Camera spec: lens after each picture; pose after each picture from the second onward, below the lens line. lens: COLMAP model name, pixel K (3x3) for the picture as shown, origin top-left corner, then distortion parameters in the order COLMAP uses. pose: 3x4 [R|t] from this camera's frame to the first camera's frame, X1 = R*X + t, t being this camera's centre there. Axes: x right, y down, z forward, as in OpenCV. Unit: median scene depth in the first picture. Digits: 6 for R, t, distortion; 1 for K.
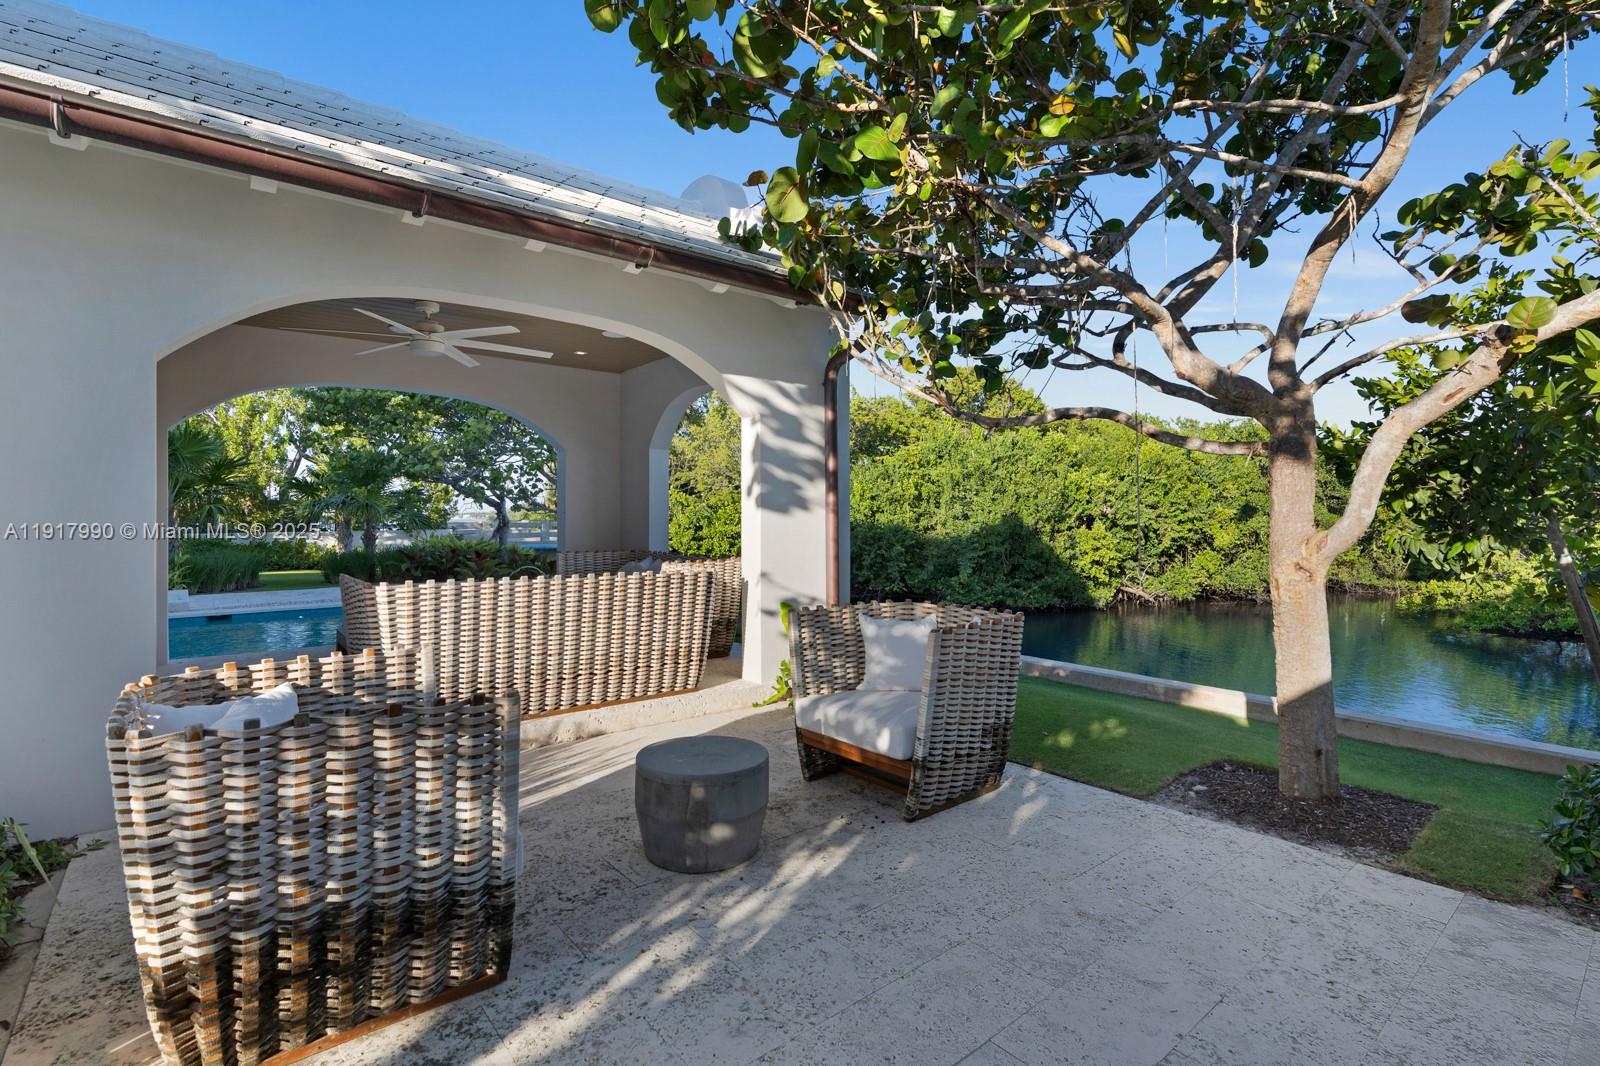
lens RADIAL K [[727.3, 0, 796.8], [0, 727.3, 520.4], [0, 0, 1]] dist [-0.003523, 0.002010]
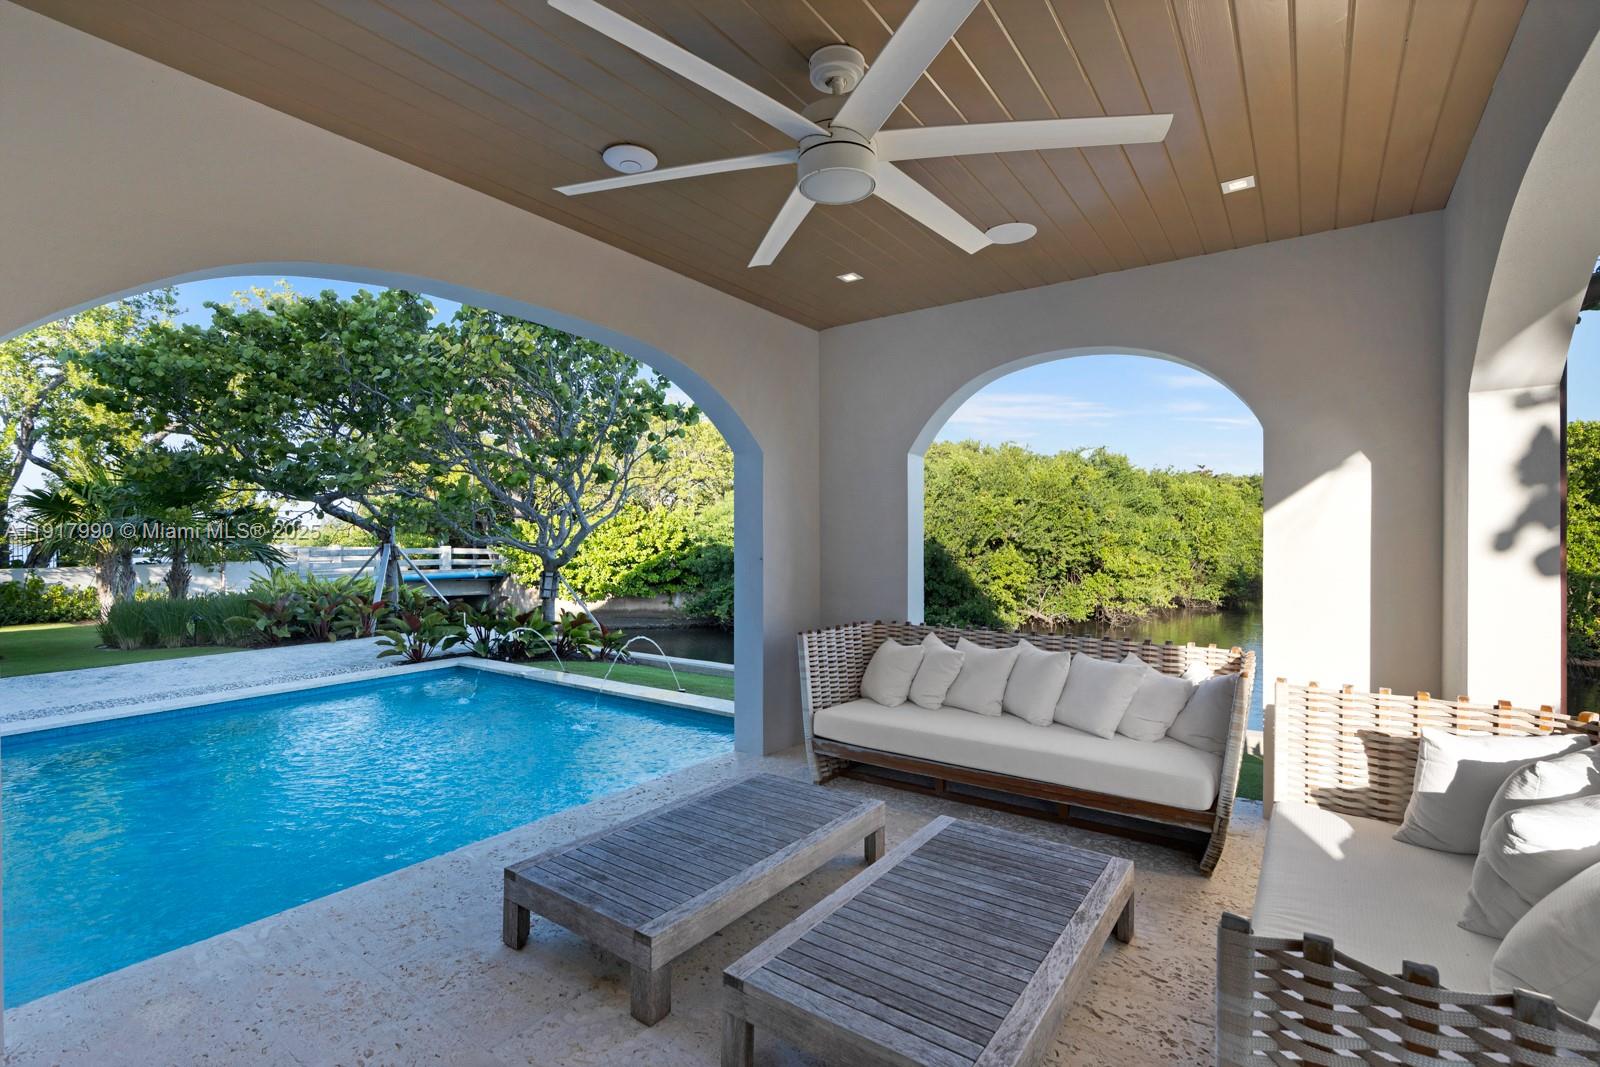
lens RADIAL K [[727.3, 0, 802.2], [0, 727.3, 542.1], [0, 0, 1]] dist [-0.003523, 0.002010]
pose [[0.967775, -0.002894, 0.251799, -0.108932], [0.002138, 0.999992, 0.003274, -0.007055], [-0.251806, -0.002630, 0.967774, 0.106617]]
